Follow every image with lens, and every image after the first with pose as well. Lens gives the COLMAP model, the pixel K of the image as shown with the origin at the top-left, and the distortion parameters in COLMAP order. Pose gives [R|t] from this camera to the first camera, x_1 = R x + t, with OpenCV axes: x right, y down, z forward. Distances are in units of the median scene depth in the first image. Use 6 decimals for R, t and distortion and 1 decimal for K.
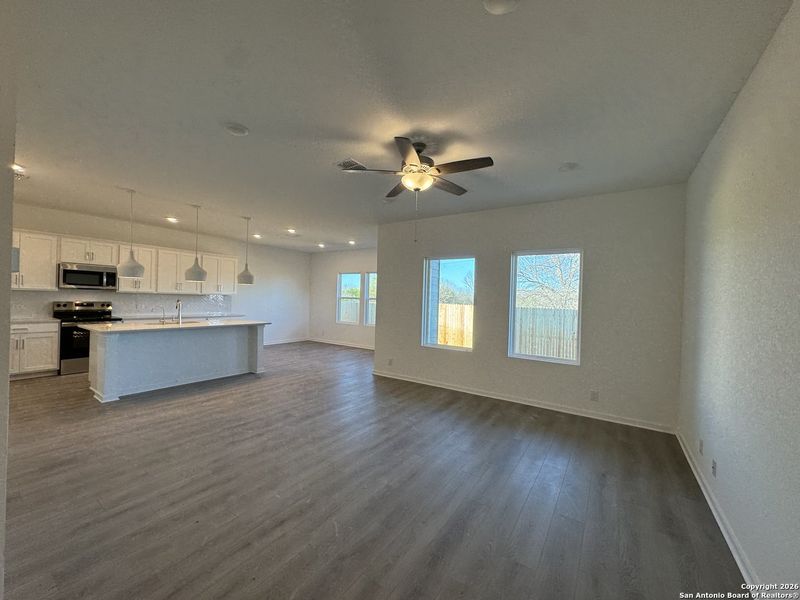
lens RADIAL K [[317.5, 0, 397.1], [0, 317.5, 296.6], [0, 0, 1]] dist [0.001606, 0.000157]
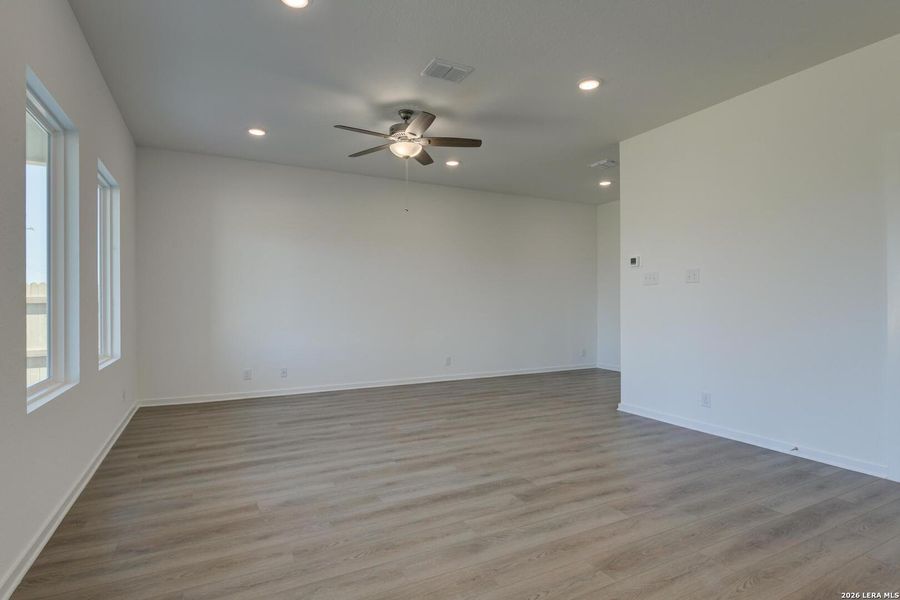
lens RADIAL K [[462.7, 0, 449.4], [0, 462.7, 302.1], [0, 0, 1]] dist [-0.005046, -0.000912]
pose [[-0.882758, -0.027633, 0.469015, -0.371650], [-0.029620, 0.999556, 0.003141, 0.050955], [-0.468893, -0.011119, -0.883185, 1.112458]]
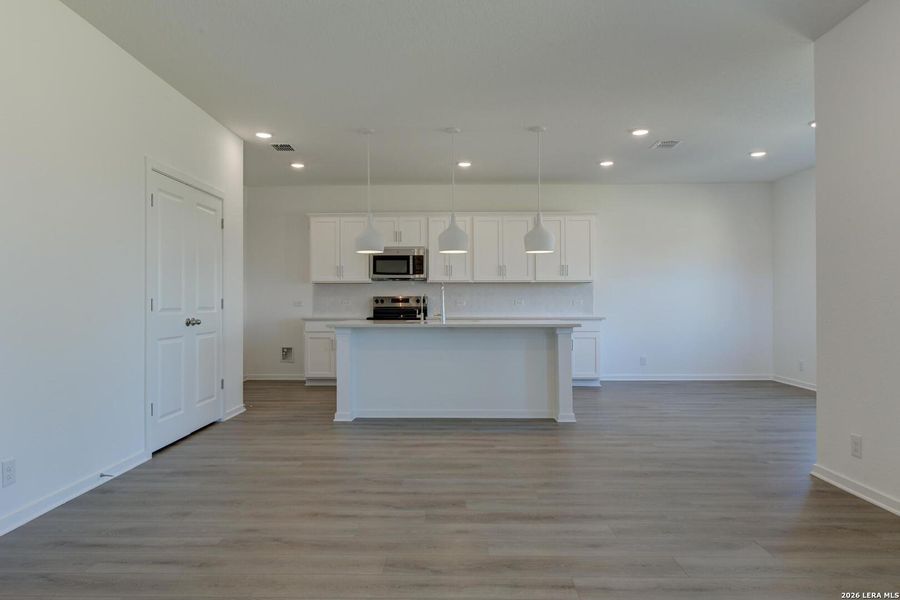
lens RADIAL K [[567.1, 0, 446.6], [0, 567.1, 300.0], [0, 0, 1]] dist [-0.007002, 0.001975]
pose [[0.548967, -0.033709, -0.835164, 0.237645], [0.026042, 0.999391, -0.023220, 0.061988], [0.835439, -0.009002, 0.549510, 0.347901]]
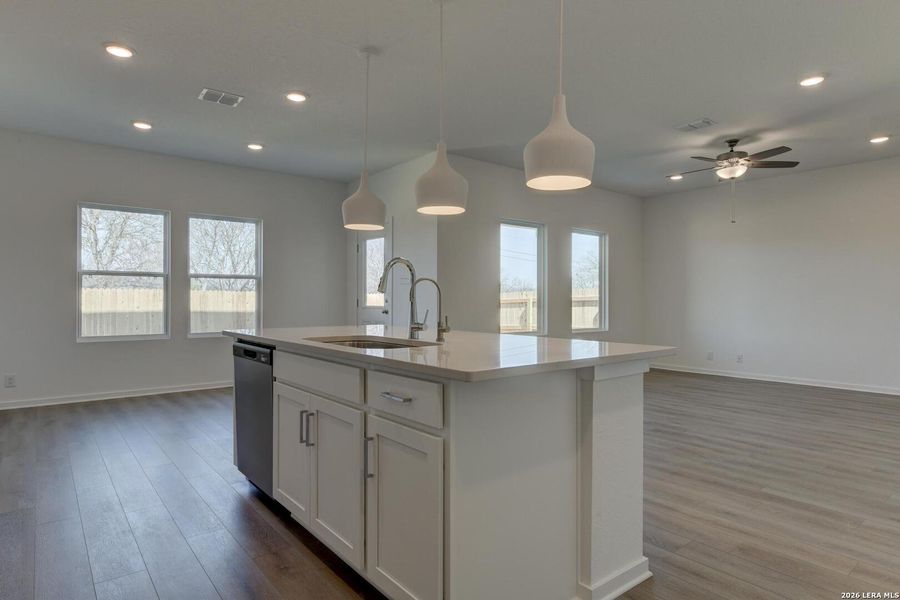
lens RADIAL K [[500.9, 0, 443.9], [0, 500.9, 298.7], [0, 0, 1]] dist [-0.004718, -0.003110]
pose [[0.287552, -0.026530, 0.957398, -1.035001], [-0.002445, 0.999593, 0.028434, 0.028998], [-0.957762, -0.010518, 0.287370, 0.750672]]
